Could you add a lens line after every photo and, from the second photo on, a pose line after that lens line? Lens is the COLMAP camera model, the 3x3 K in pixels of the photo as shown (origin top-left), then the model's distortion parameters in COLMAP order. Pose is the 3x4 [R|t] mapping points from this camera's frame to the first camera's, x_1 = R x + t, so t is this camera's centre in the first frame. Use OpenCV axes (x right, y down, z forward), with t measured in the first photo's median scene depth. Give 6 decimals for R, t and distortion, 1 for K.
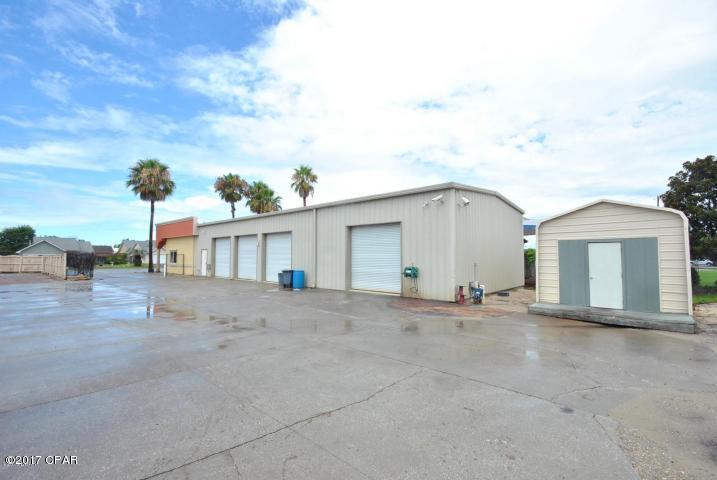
lens RADIAL K [[322.0, 0, 358.5], [0, 322.0, 240.0], [0, 0, 1]] dist [0.000421, -0.000069]
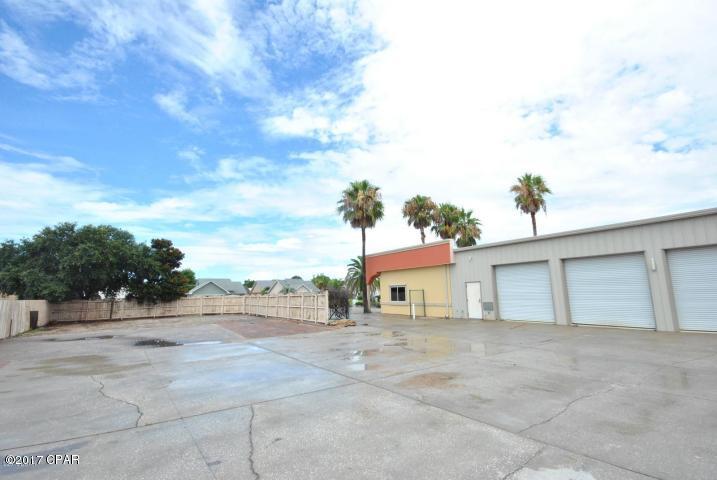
lens RADIAL K [[322.0, 0, 358.5], [0, 322.0, 240.0], [0, 0, 1]] dist [0.000421, -0.000069]
pose [[0.969664, -0.060950, -0.236720, -0.451360], [0.034653, 0.992910, -0.113703, 0.006767], [0.241972, 0.102050, 0.964902, 0.173002]]
